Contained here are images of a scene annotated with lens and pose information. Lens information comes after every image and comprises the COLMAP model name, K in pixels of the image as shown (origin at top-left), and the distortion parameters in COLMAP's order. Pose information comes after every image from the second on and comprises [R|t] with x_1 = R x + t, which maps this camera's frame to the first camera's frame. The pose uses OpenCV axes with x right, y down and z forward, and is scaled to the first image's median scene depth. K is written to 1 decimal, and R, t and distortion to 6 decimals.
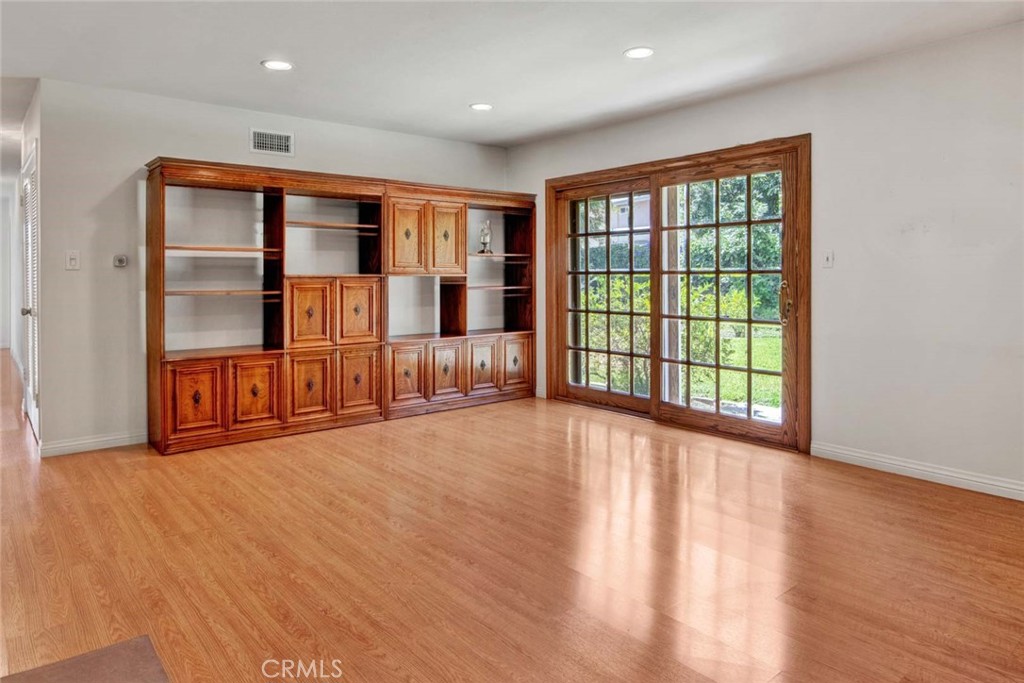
lens RADIAL K [[660.9, 0, 523.7], [0, 660.9, 273.4], [0, 0, 1]] dist [-0.001439, -0.000599]
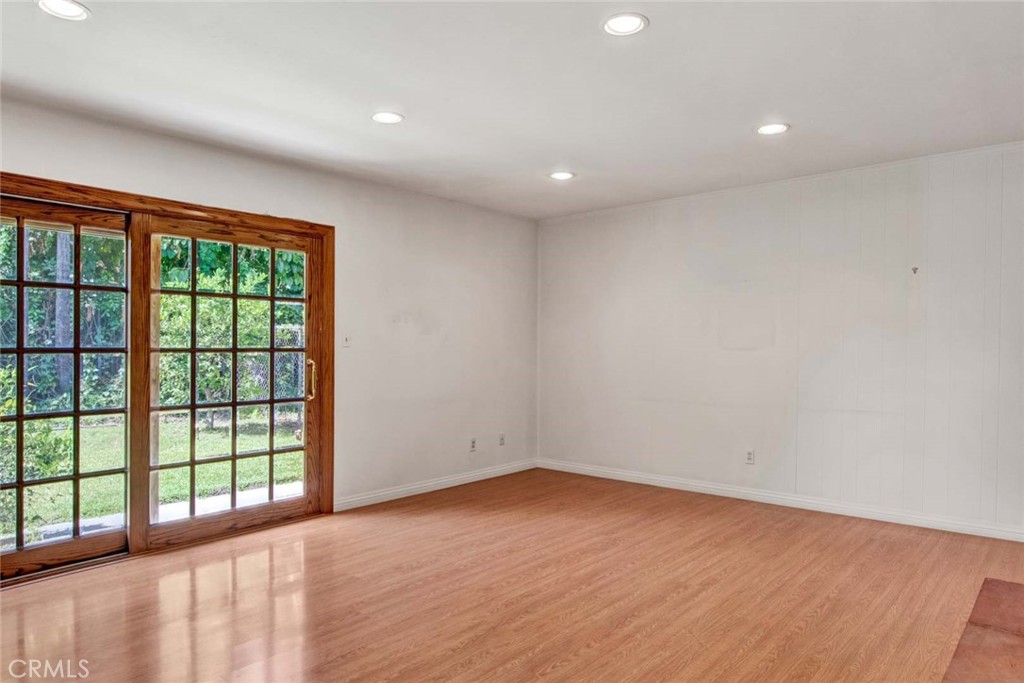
lens RADIAL K [[638.9, 0, 523.6], [0, 638.9, 359.1], [0, 0, 1]] dist [0.001859, -0.000172]
pose [[-0.176354, -0.007879, 0.984295, -0.653327], [0.002105, 0.999963, 0.008381, 0.004379], [-0.984325, 0.003550, -0.176330, 0.824890]]
